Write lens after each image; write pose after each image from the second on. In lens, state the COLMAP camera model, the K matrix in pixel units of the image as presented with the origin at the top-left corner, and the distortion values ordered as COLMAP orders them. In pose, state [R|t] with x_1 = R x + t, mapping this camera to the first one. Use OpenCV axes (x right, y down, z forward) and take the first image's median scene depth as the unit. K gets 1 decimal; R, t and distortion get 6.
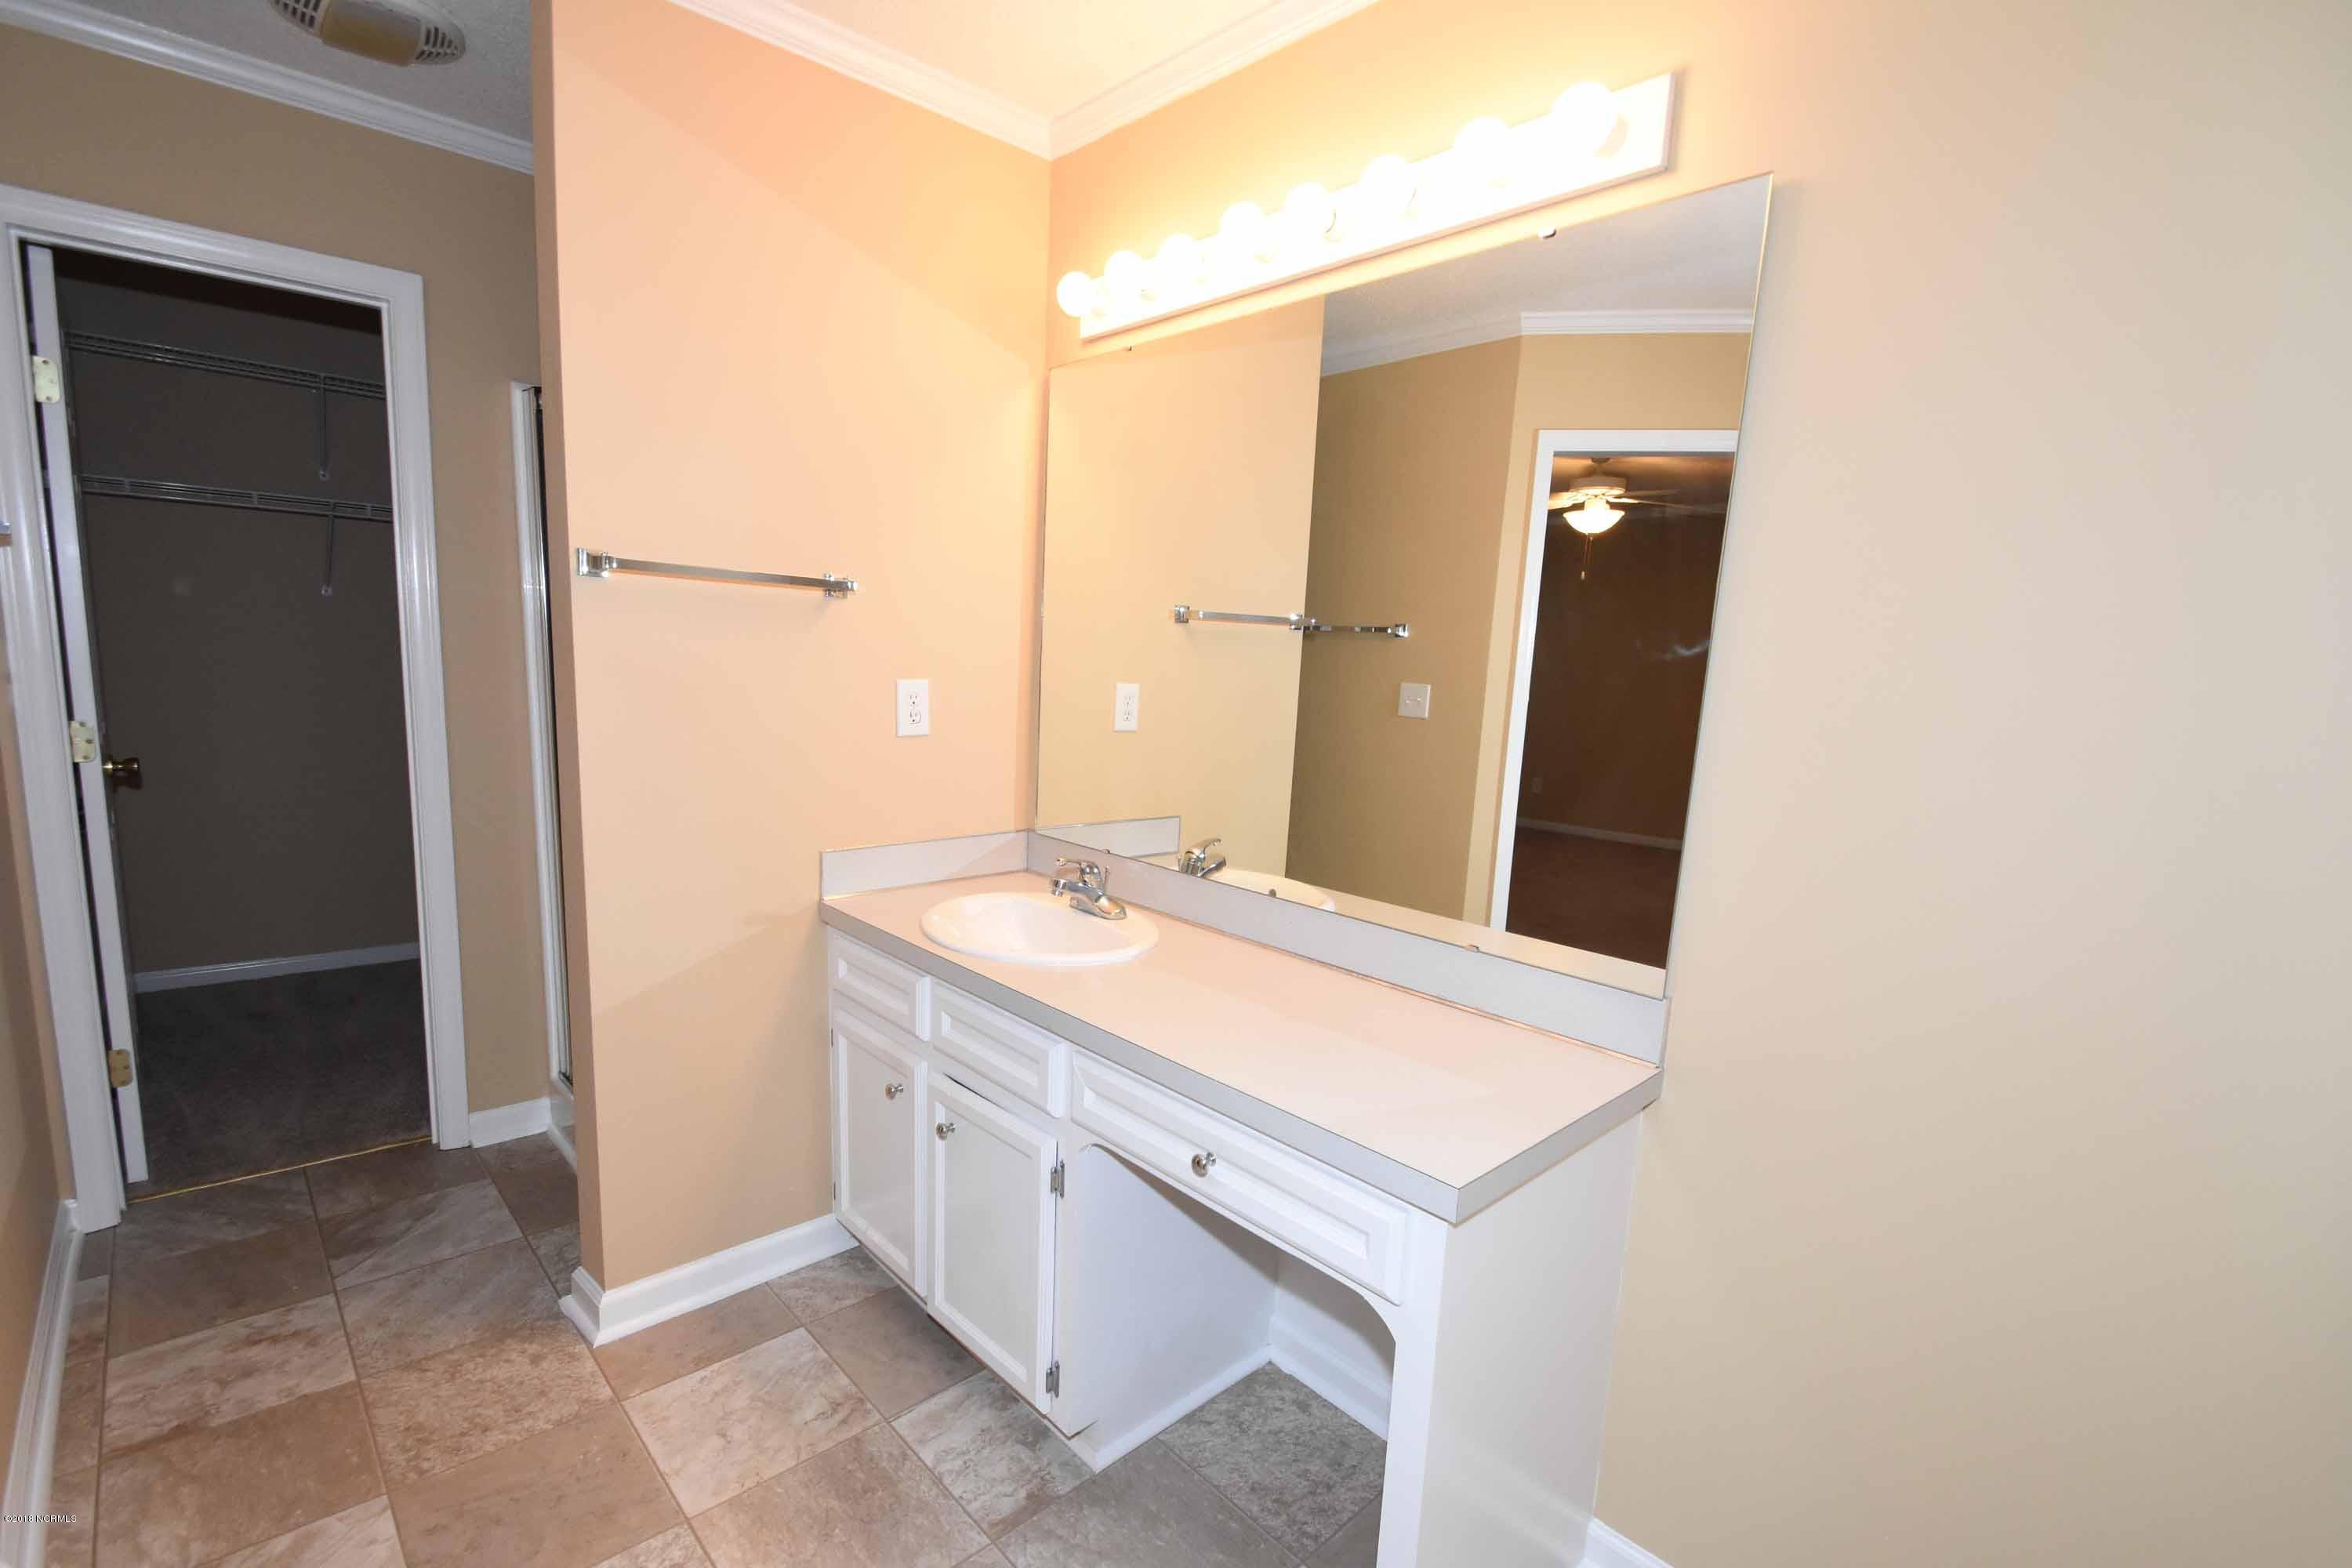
lens RADIAL K [[1049.5, 0, 1144.0], [0, 1049.5, 788.8], [0, 0, 1]] dist [0.000952, -0.000018]
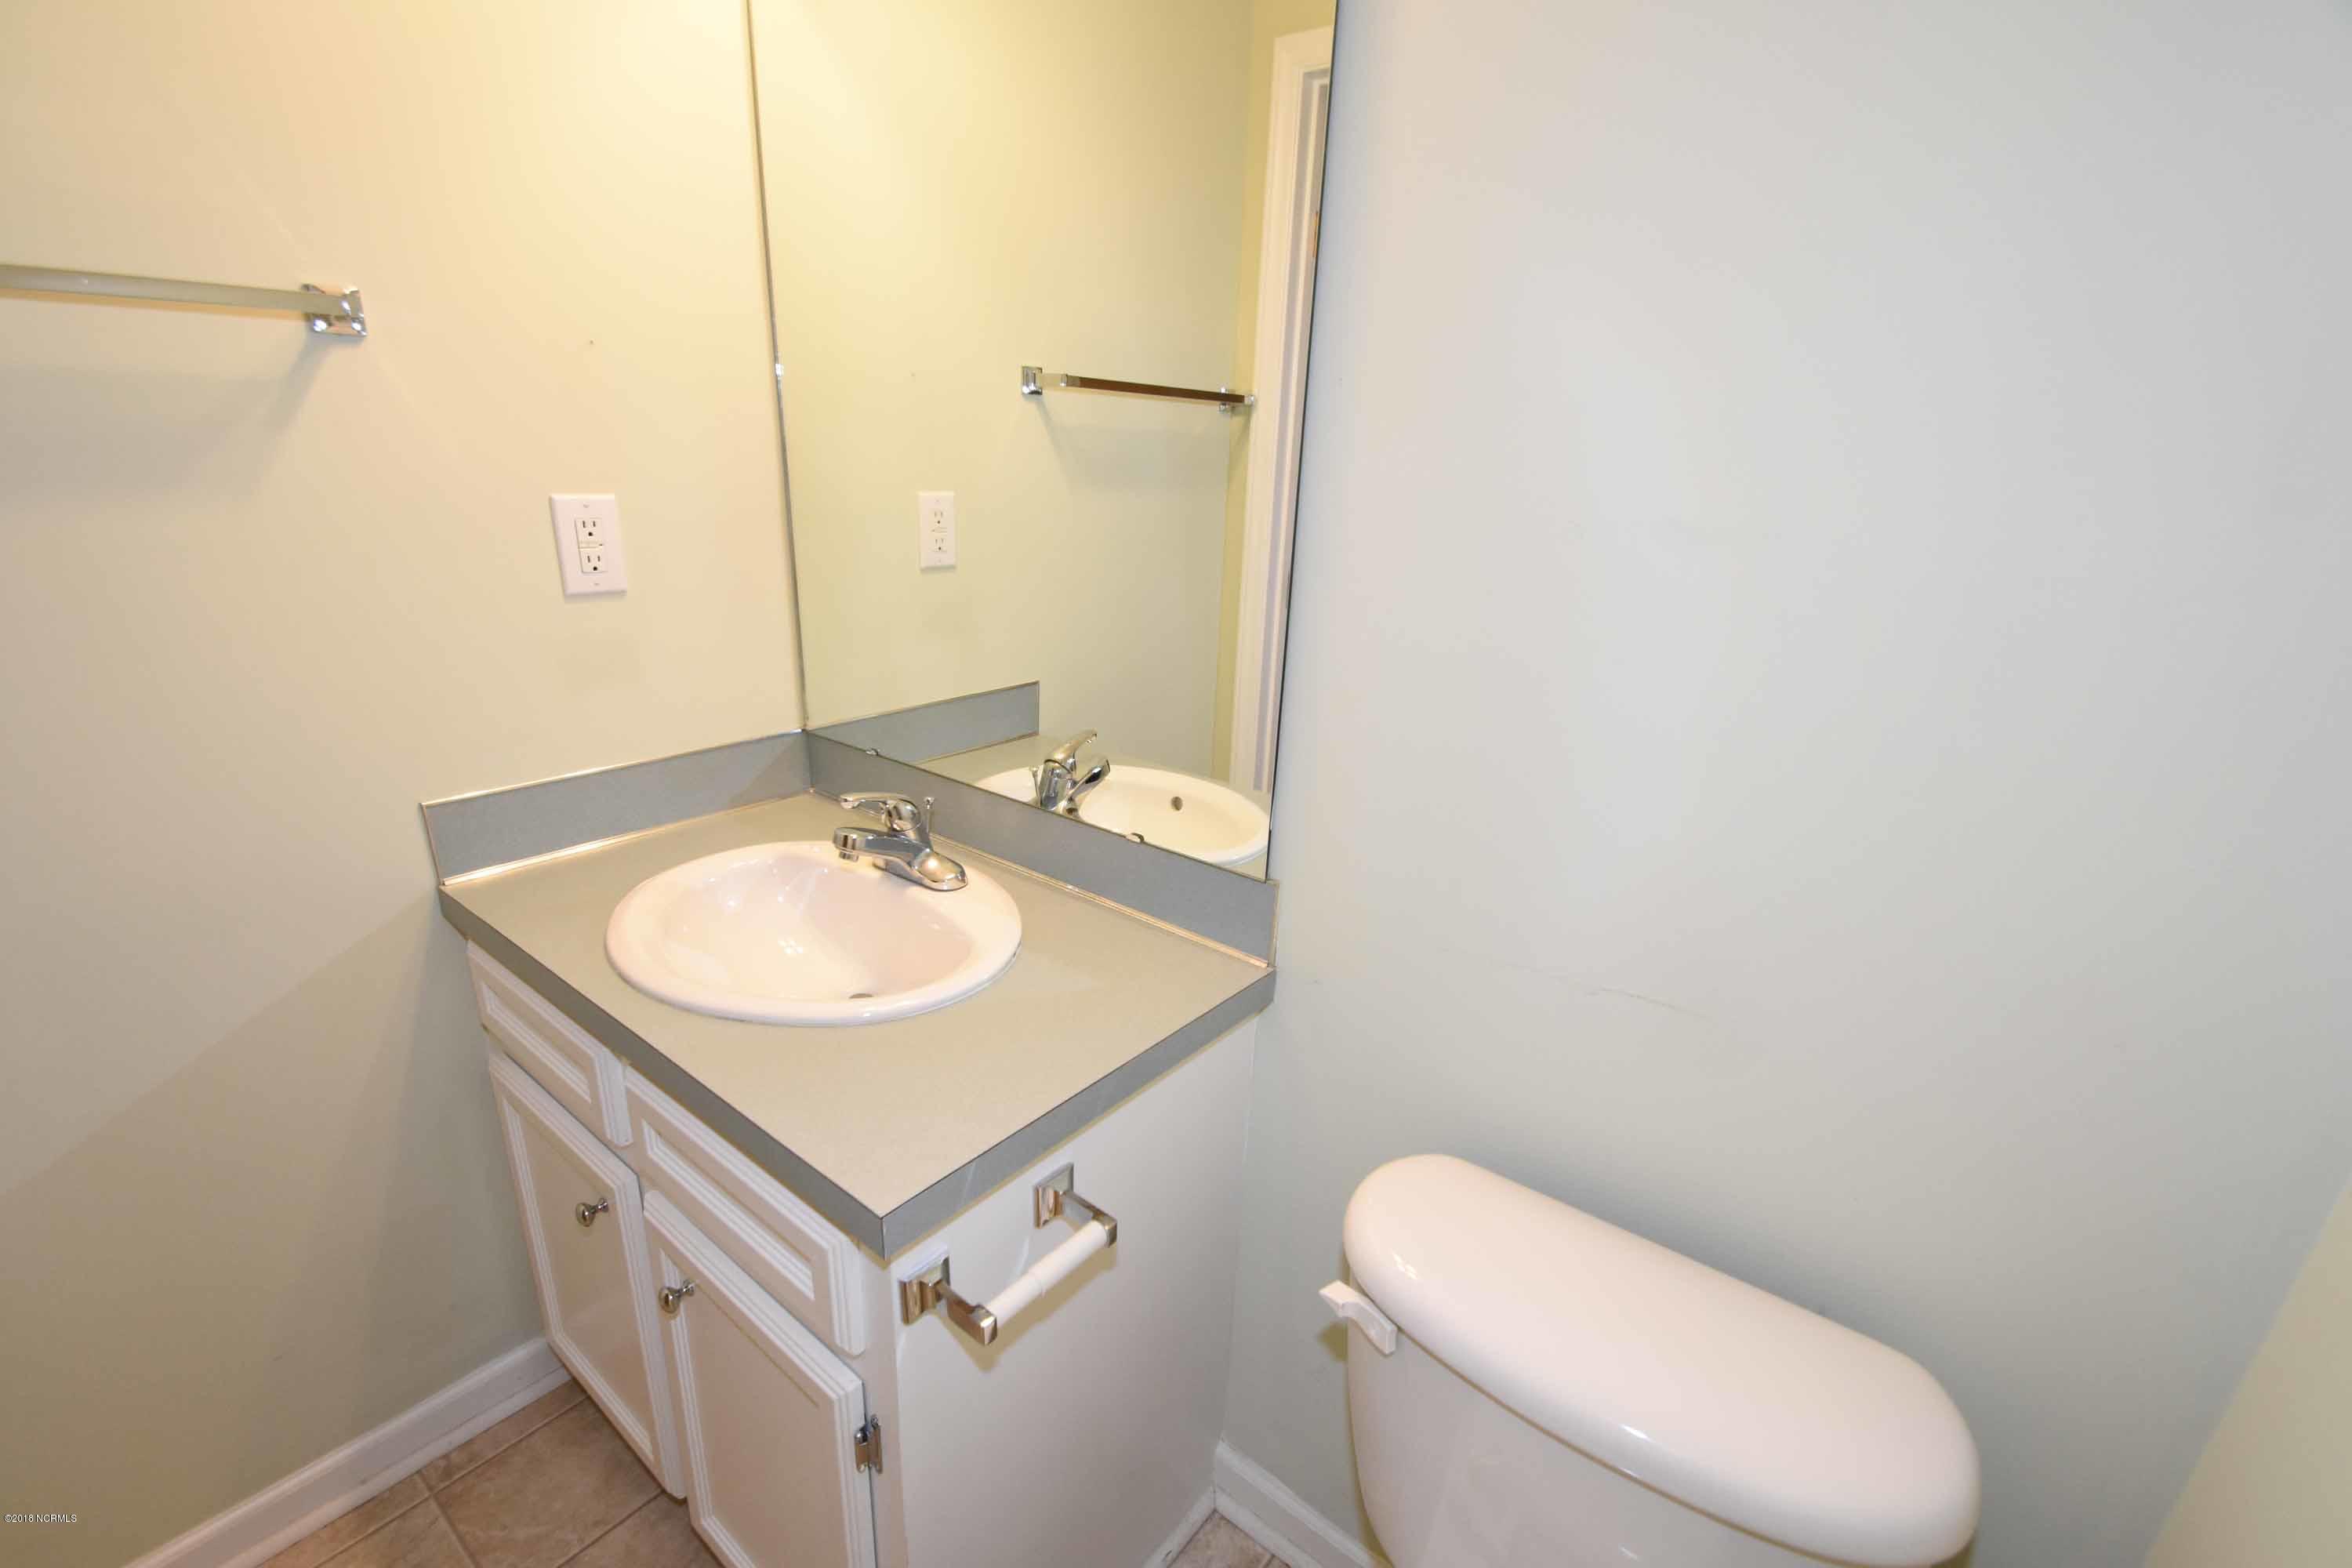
lens RADIAL K [[1049.5, 0, 1144.0], [0, 1049.5, 788.8], [0, 0, 1]] dist [0.000952, -0.000018]
pose [[0.988559, -0.059231, 0.138719, 0.004424], [0.029708, 0.978115, 0.205934, -0.062616], [-0.147881, -0.199456, 0.968684, 0.387642]]
